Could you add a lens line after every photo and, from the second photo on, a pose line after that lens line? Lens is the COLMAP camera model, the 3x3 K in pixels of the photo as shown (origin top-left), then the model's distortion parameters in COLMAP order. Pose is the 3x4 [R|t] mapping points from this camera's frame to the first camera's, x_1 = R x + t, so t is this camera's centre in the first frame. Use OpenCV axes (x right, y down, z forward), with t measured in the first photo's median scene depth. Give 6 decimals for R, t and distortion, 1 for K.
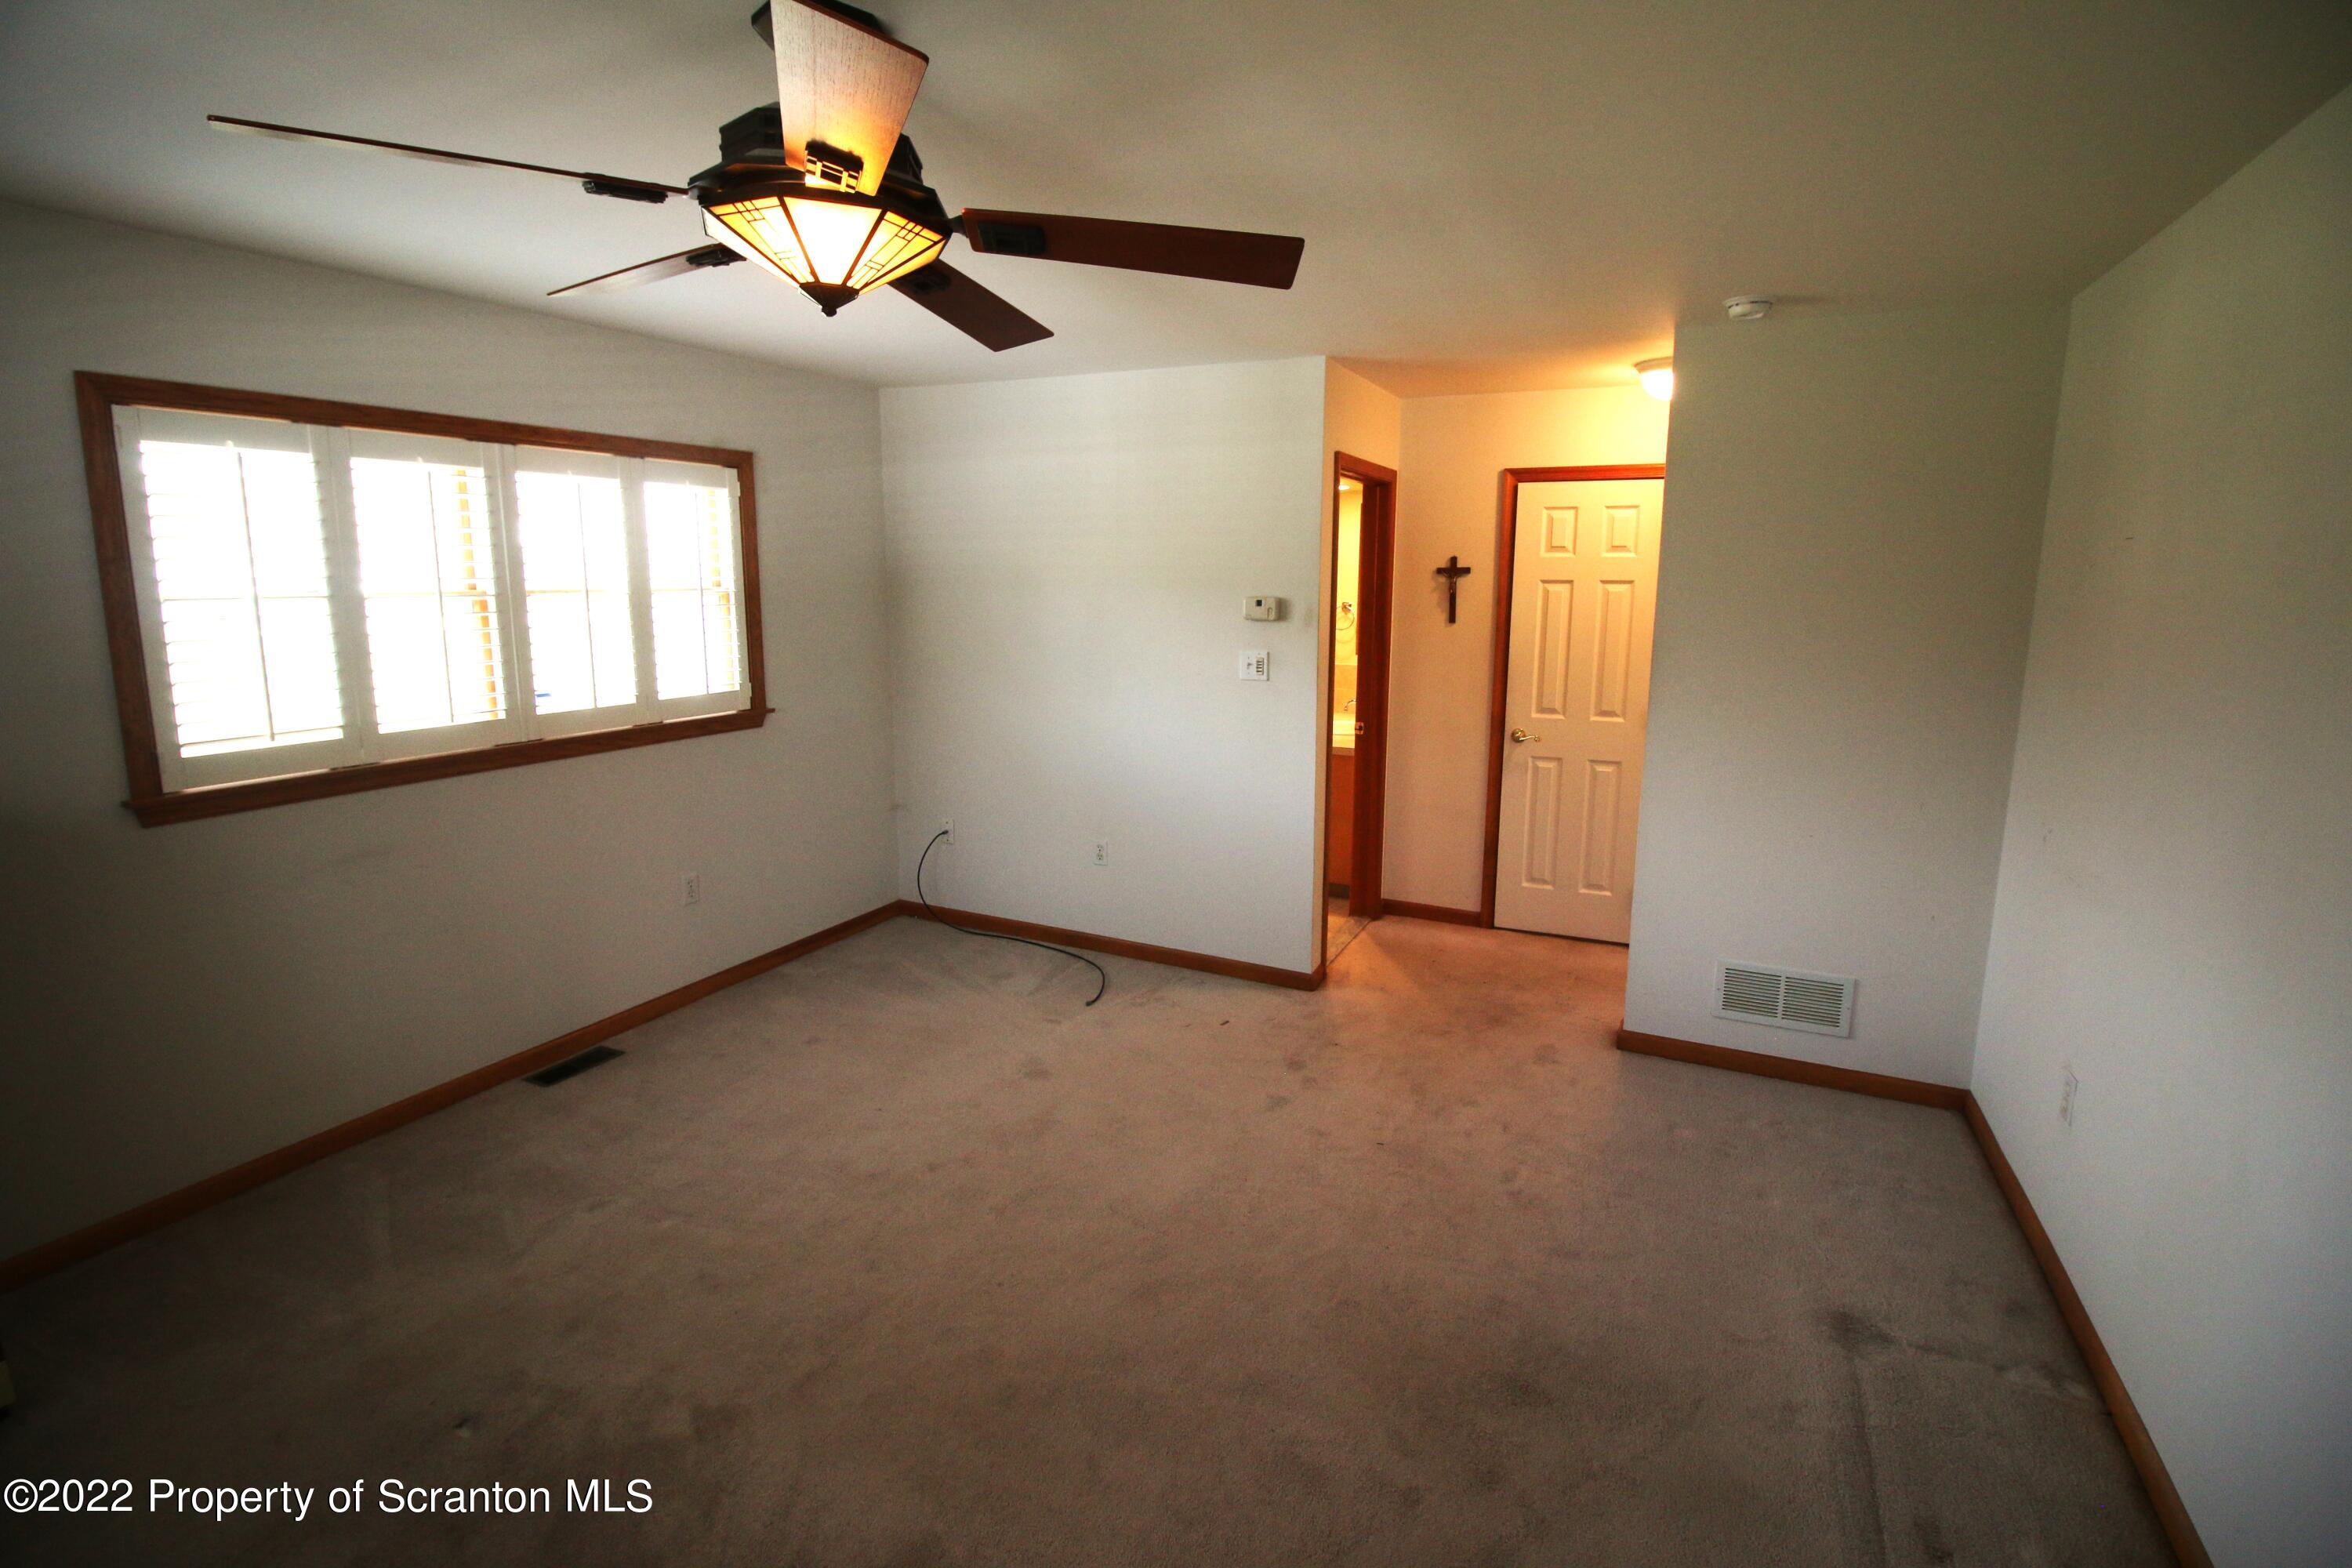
lens RADIAL K [[1075.6, 0, 1173.6], [0, 1075.6, 751.8], [0, 0, 1]] dist [0.001863, -0.013316]
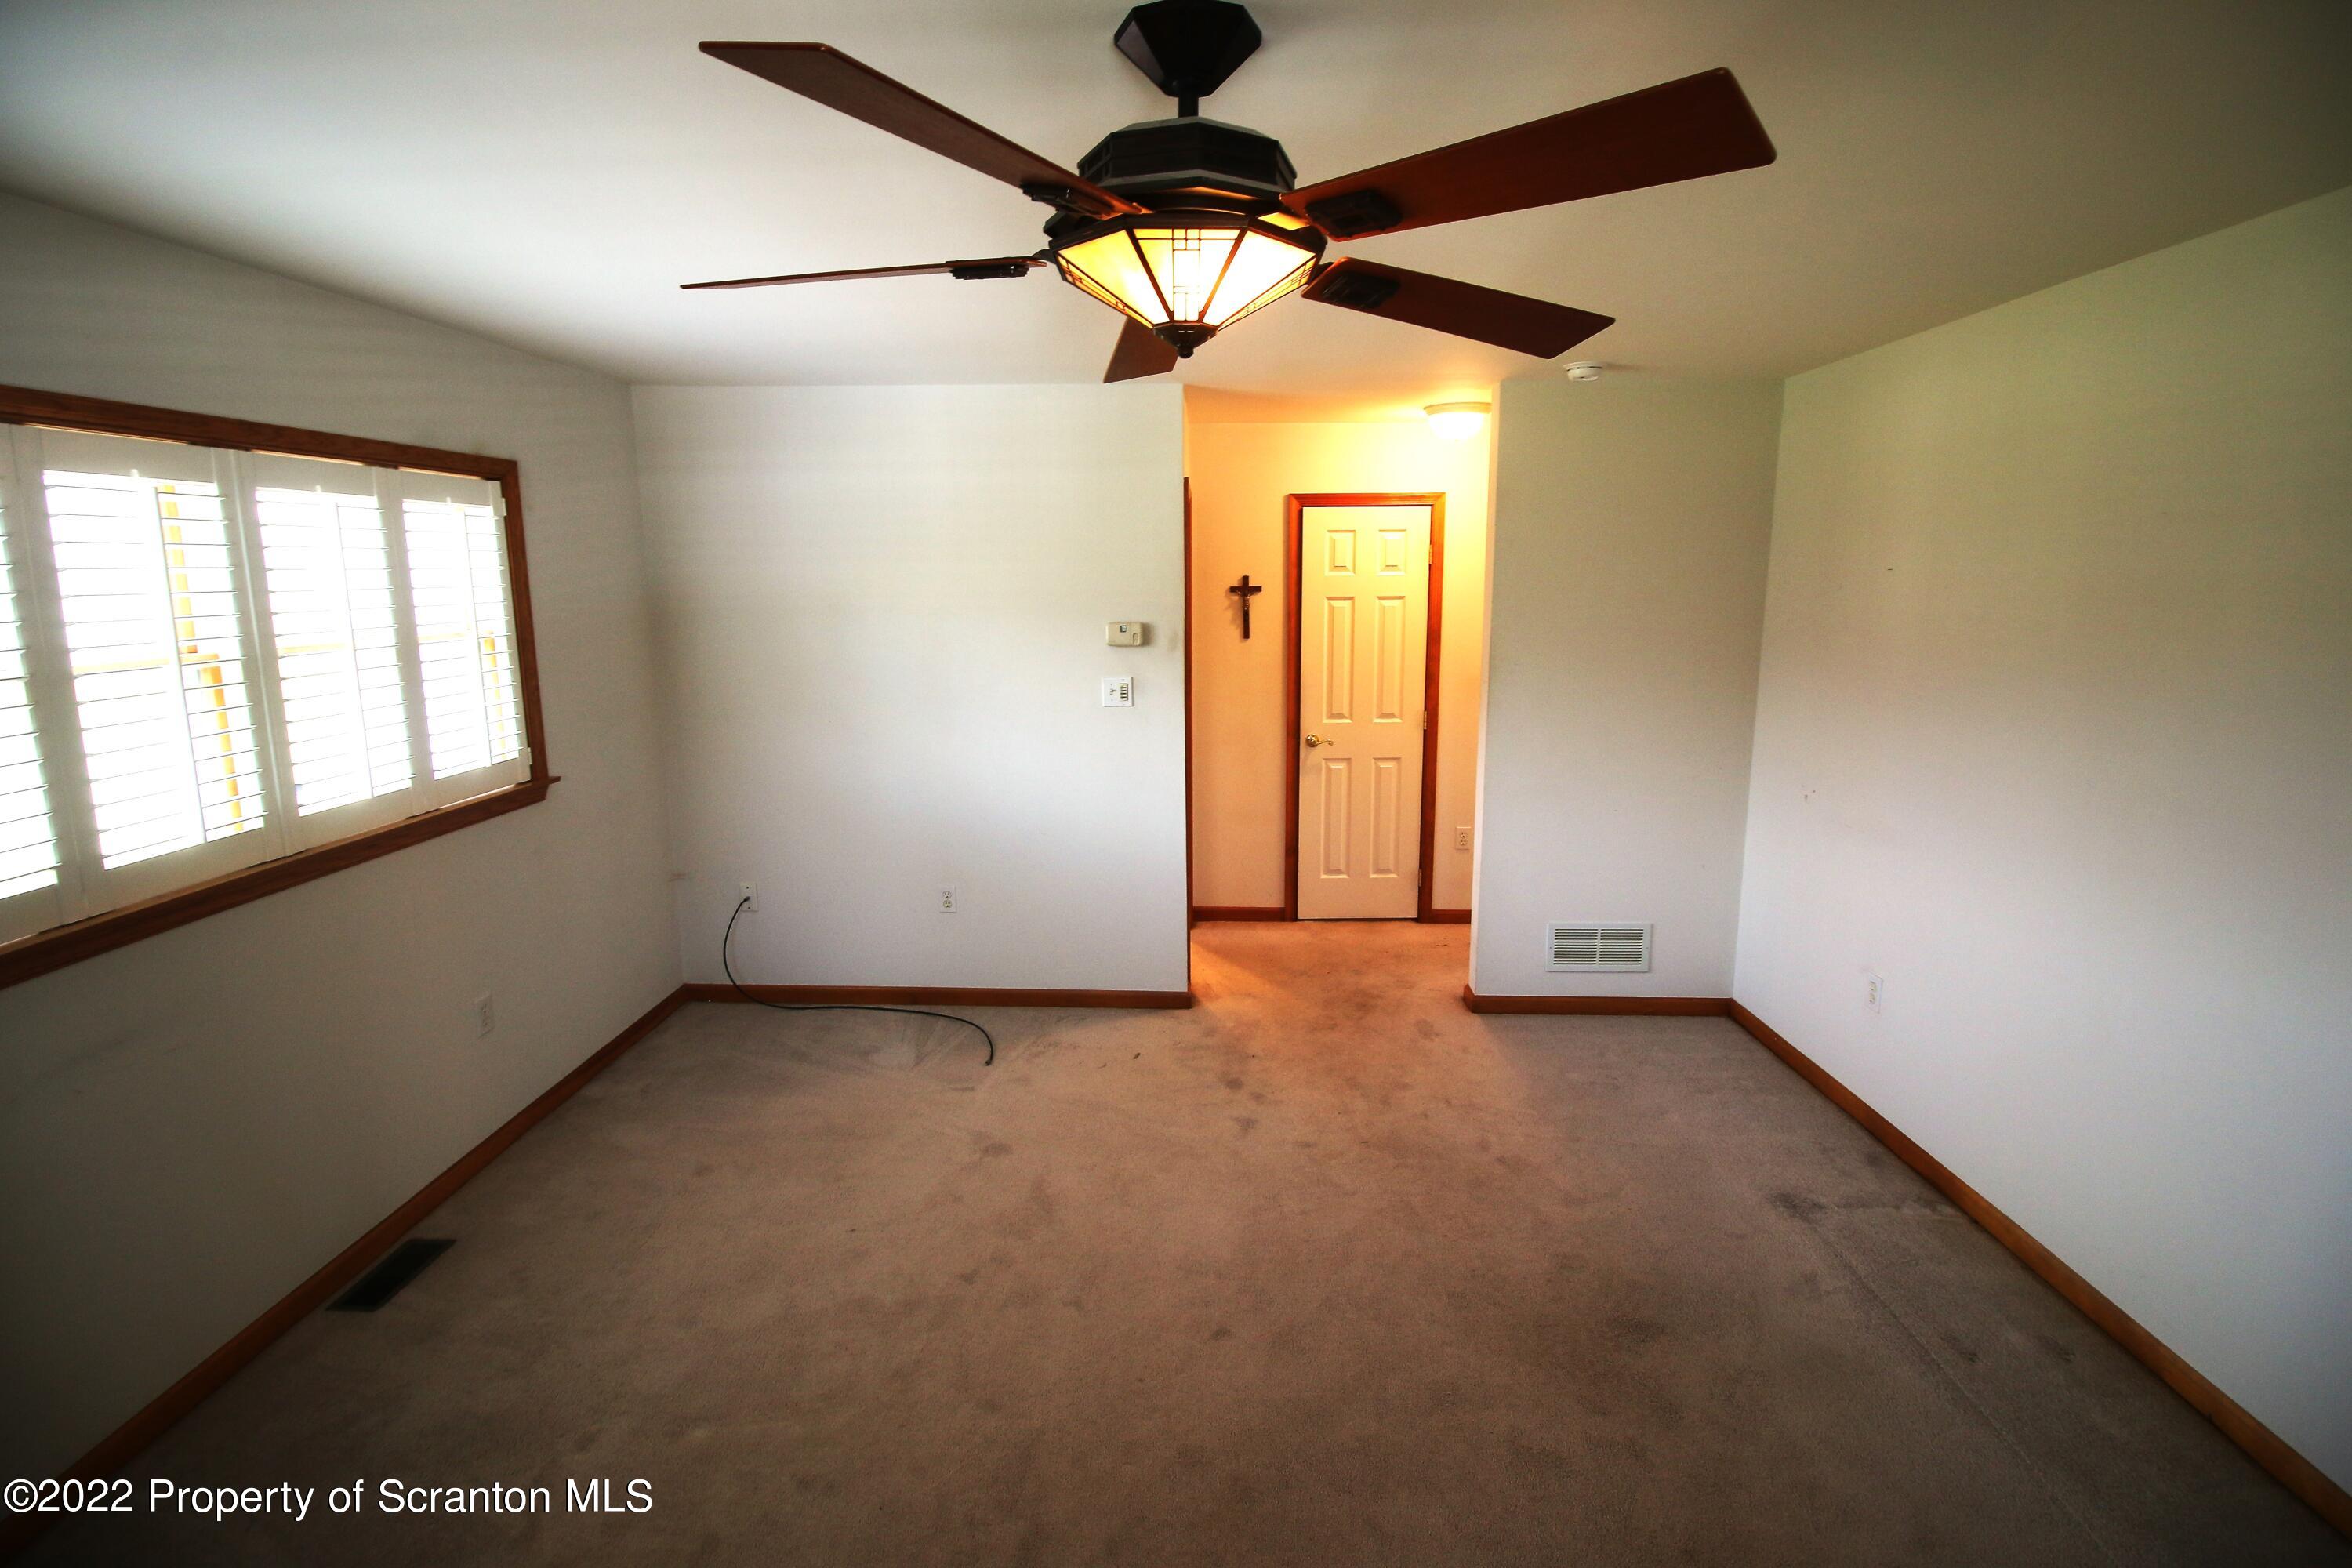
lens RADIAL K [[1075.6, 0, 1173.6], [0, 1075.6, 751.8], [0, 0, 1]] dist [0.001863, -0.013316]
pose [[0.914481, -0.077182, 0.397200, -0.280608], [0.076996, 0.996896, 0.016442, -0.038074], [-0.397236, 0.015546, 0.917585, 0.073678]]
